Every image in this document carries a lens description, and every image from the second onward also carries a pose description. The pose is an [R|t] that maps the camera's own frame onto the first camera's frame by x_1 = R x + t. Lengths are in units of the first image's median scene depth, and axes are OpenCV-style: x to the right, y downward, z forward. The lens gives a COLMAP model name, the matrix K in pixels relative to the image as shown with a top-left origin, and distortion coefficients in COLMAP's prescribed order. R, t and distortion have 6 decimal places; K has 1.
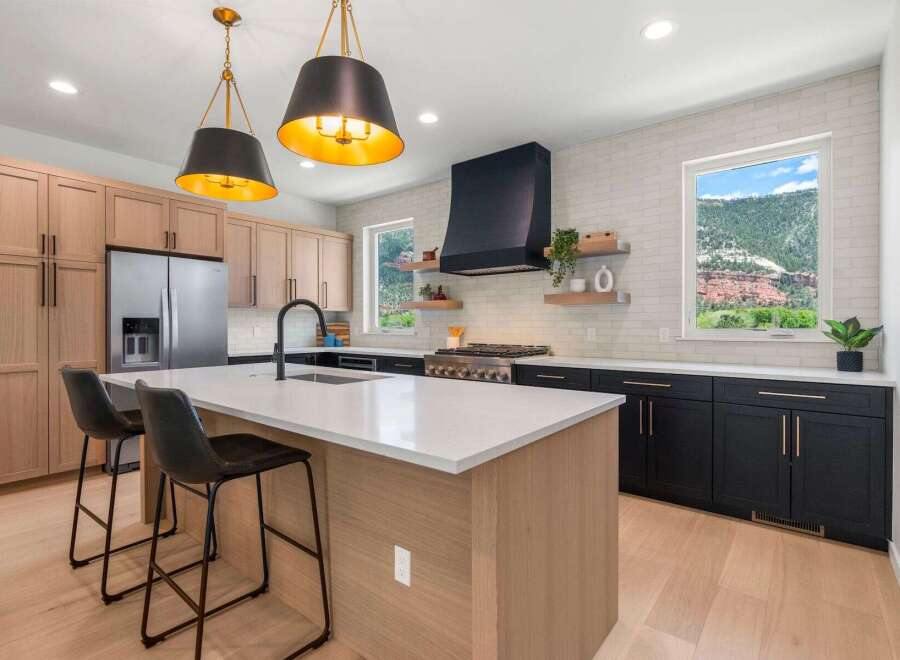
lens RADIAL K [[447.6, 0, 447.4], [0, 447.6, 327.8], [0, 0, 1]] dist [-0.006844, 0.002849]
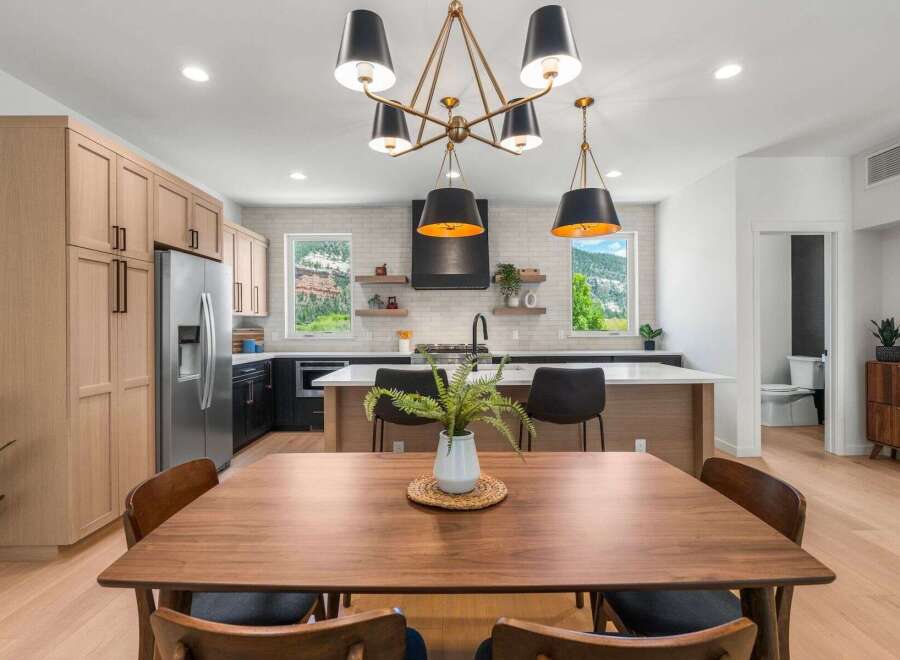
lens RADIAL K [[445.0, 0, 446.5], [0, 445.0, 325.6], [0, 0, 1]] dist [-0.005329, 0.000231]
pose [[0.780651, -0.005860, 0.624939, -0.831246], [0.010490, 0.999938, -0.003728, -0.013835], [-0.624879, 0.009466, 0.780665, -0.018307]]
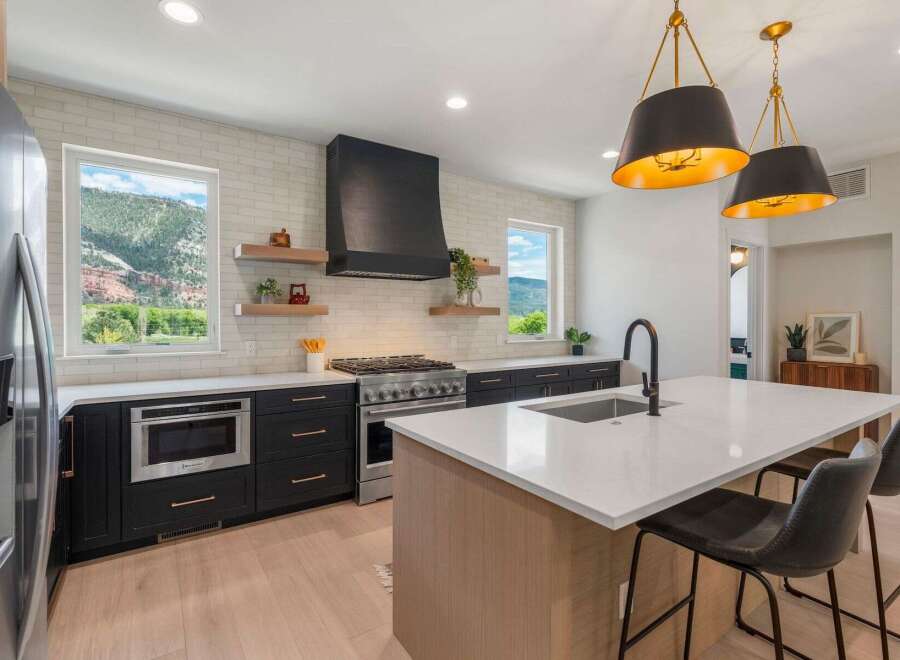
lens RADIAL K [[445.0, 0, 443.8], [0, 445.0, 323.2], [0, 0, 1]] dist [-0.005329, 0.000231]
pose [[0.303745, -0.005274, 0.952739, -0.822368], [0.007590, 0.999966, 0.003116, -0.038883], [-0.952723, 0.006285, 0.303774, 0.714445]]
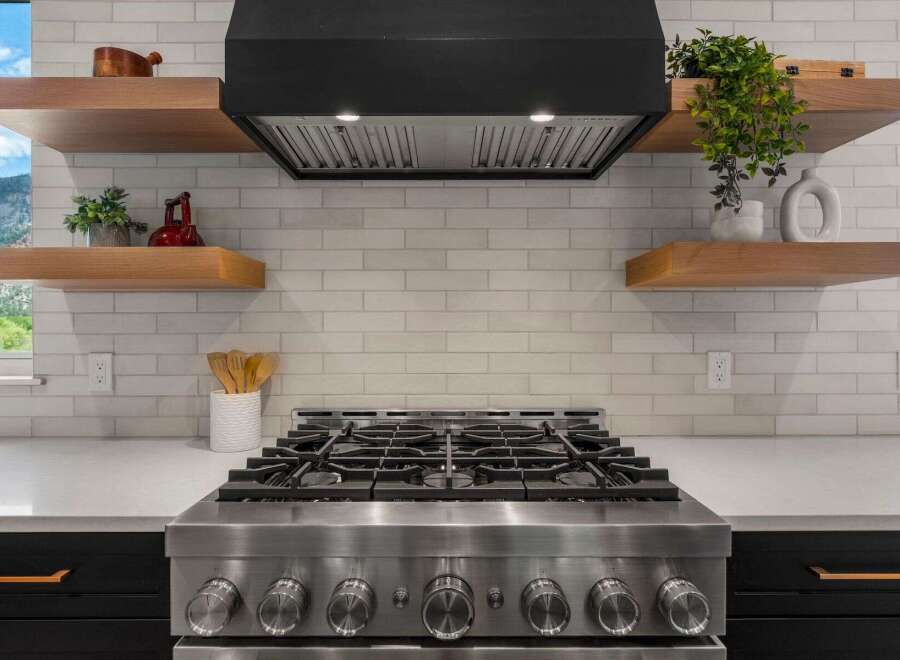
lens RADIAL K [[514.5, 0, 446.5], [0, 514.5, 332.5], [0, 0, 1]] dist [-0.002497, -0.002653]
pose [[0.774578, 0.001864, 0.632476, -0.108269], [0.006471, 0.999920, -0.010871, -0.013505], [-0.632446, 0.012513, 0.774504, 0.867957]]
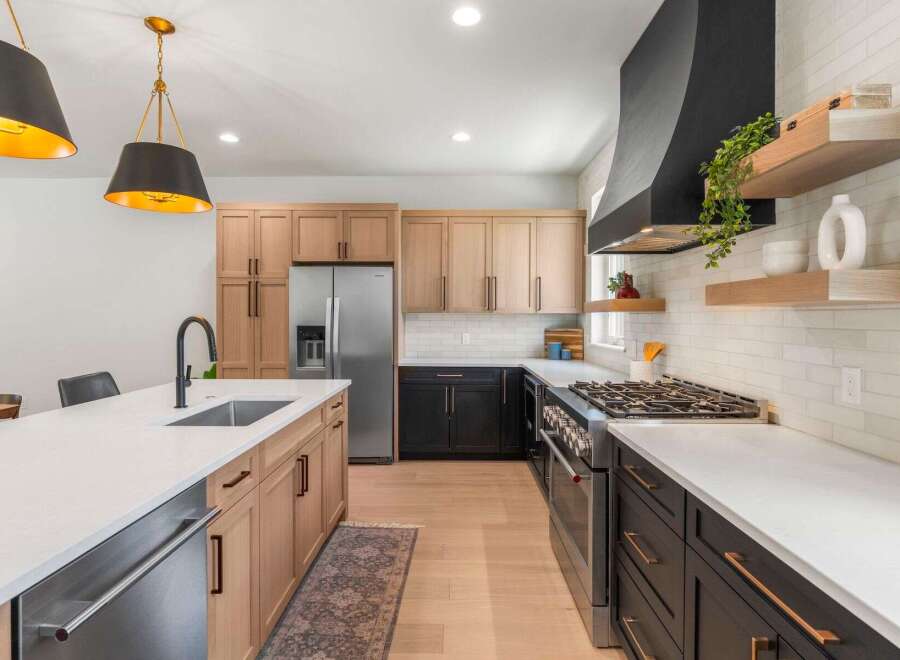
lens RADIAL K [[489.2, 0, 452.6], [0, 489.2, 325.9], [0, 0, 1]] dist [-0.018729, 0.001949]
pose [[0.622887, 0.014745, -0.782173, 0.452912], [-0.007909, 0.999890, 0.012550, -0.039121], [0.782272, -0.001631, 0.622935, 0.522922]]
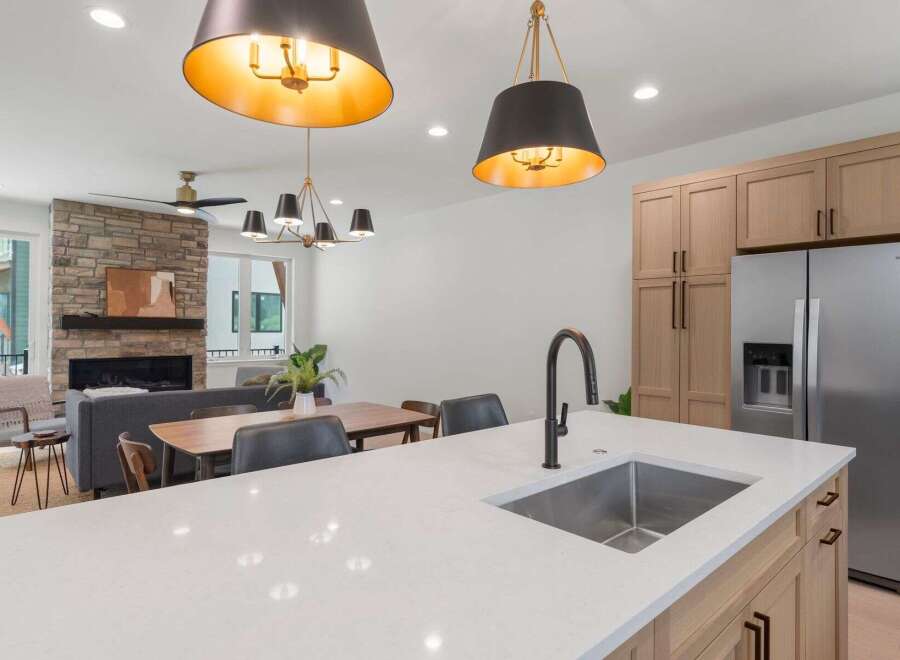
lens RADIAL K [[514.5, 0, 448.8], [0, 514.5, 324.4], [0, 0, 1]] dist [-0.002497, -0.002653]
pose [[-0.153215, -0.006020, -0.988175, 0.199945], [-0.013468, 0.999901, -0.004004, -0.041703], [0.988101, 0.012695, -0.153281, 0.615822]]
